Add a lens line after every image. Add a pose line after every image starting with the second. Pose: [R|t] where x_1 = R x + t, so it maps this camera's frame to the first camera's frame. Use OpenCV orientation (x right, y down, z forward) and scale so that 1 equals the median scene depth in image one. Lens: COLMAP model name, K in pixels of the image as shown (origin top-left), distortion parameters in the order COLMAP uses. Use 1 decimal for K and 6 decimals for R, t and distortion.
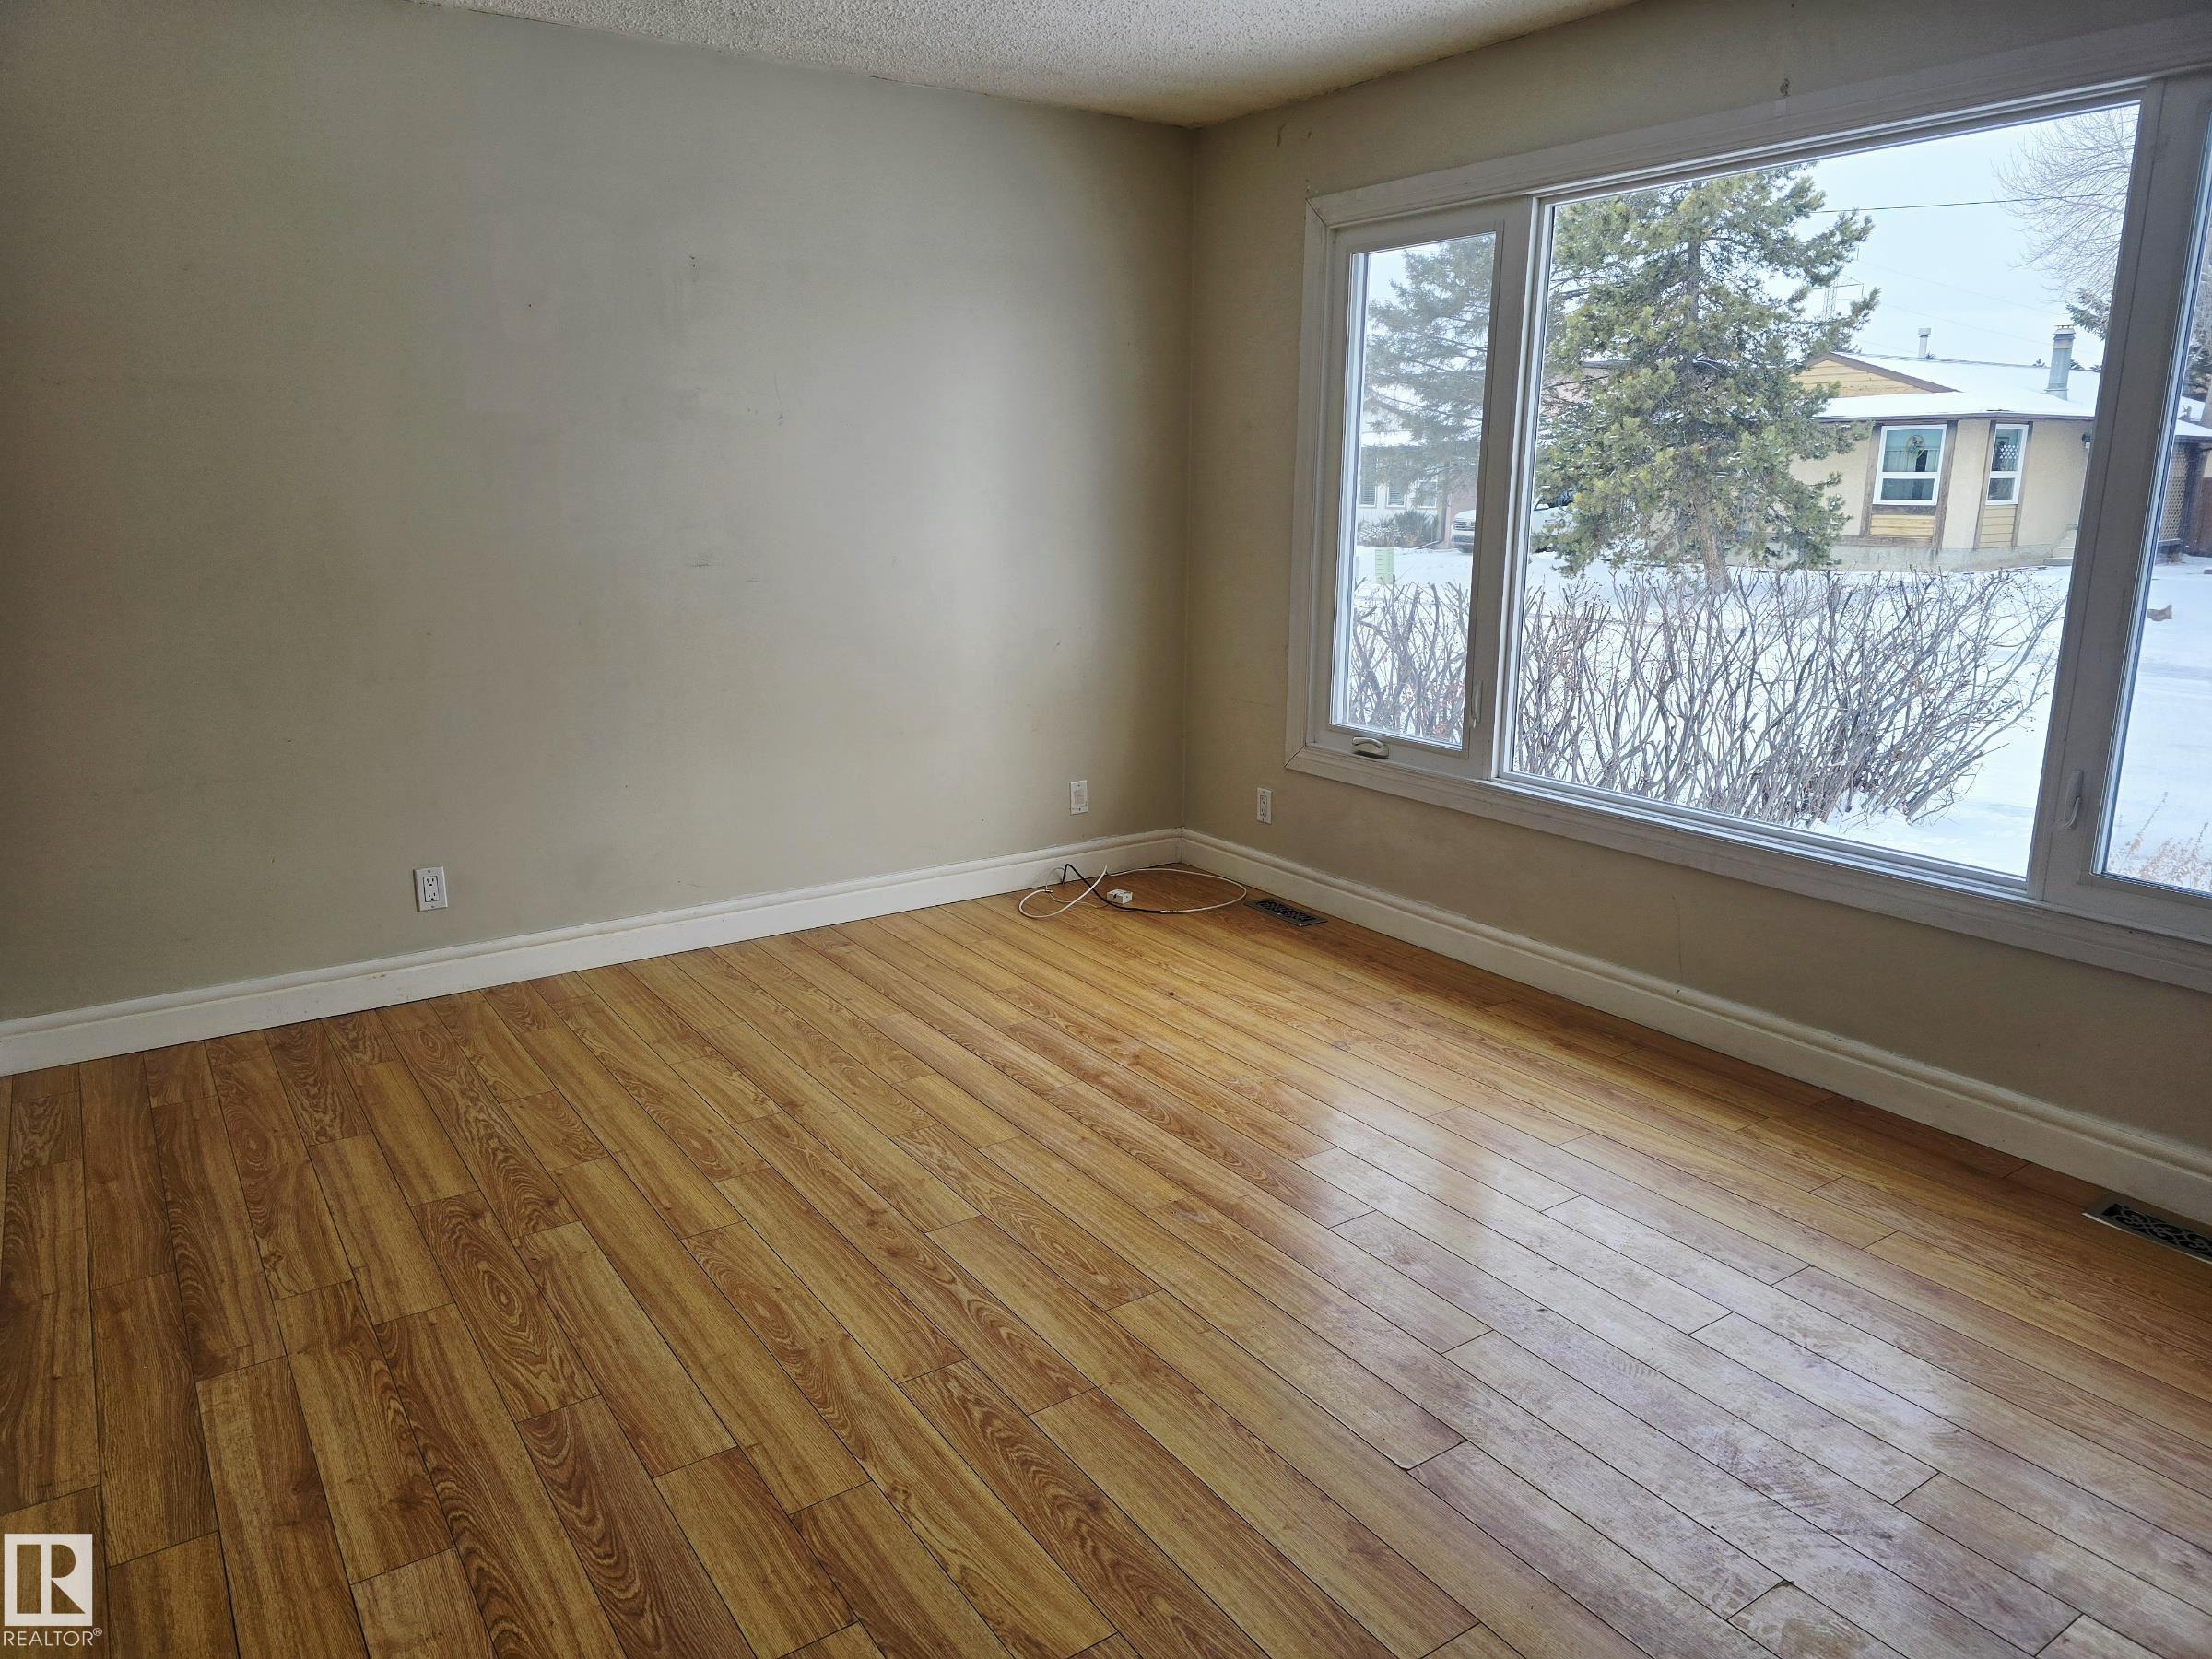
lens RADIAL K [[1501.9, 0, 1106.0], [0, 1501.9, 829.5], [0, 0, 1]] dist [0.075568, -0.086326]
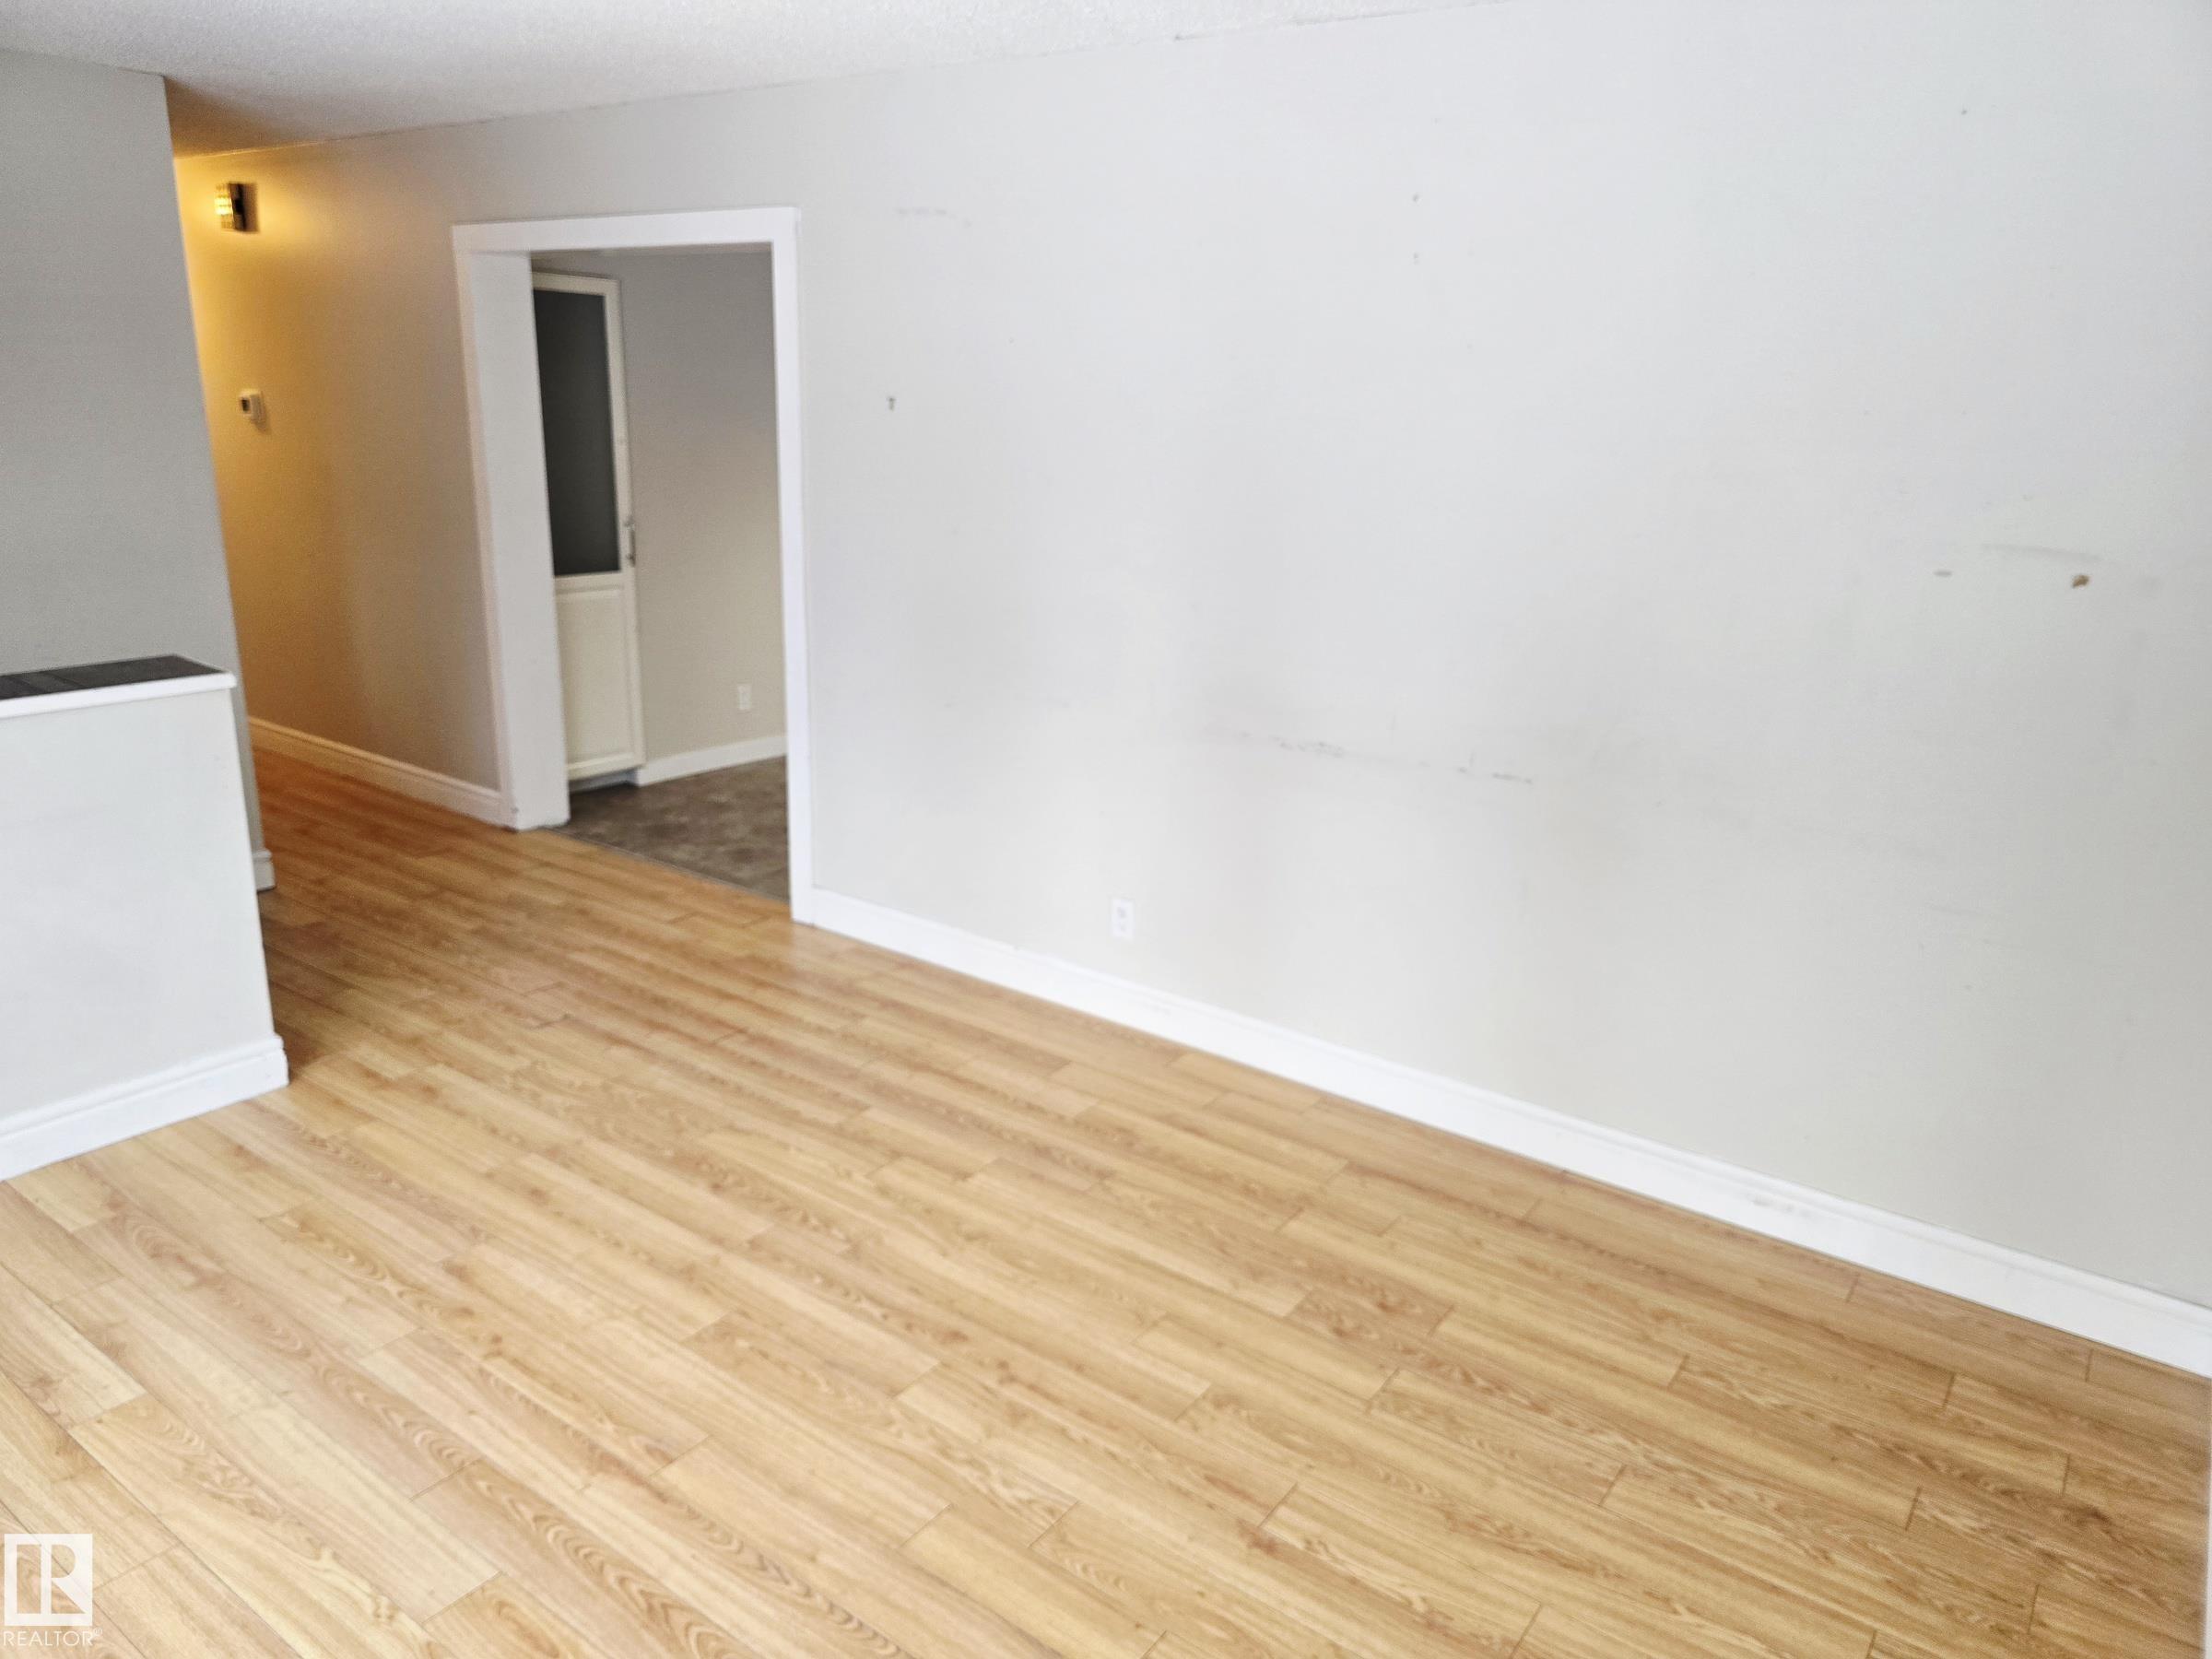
lens RADIAL K [[1501.9, 0, 1106.0], [0, 1501.9, 829.5], [0, 0, 1]] dist [0.075568, -0.086326]
pose [[-0.942967, 0.060153, -0.327406, 0.078423], [-0.110138, 0.871768, 0.477378, -0.512247], [0.314138, 0.486211, -0.815424, 1.688373]]
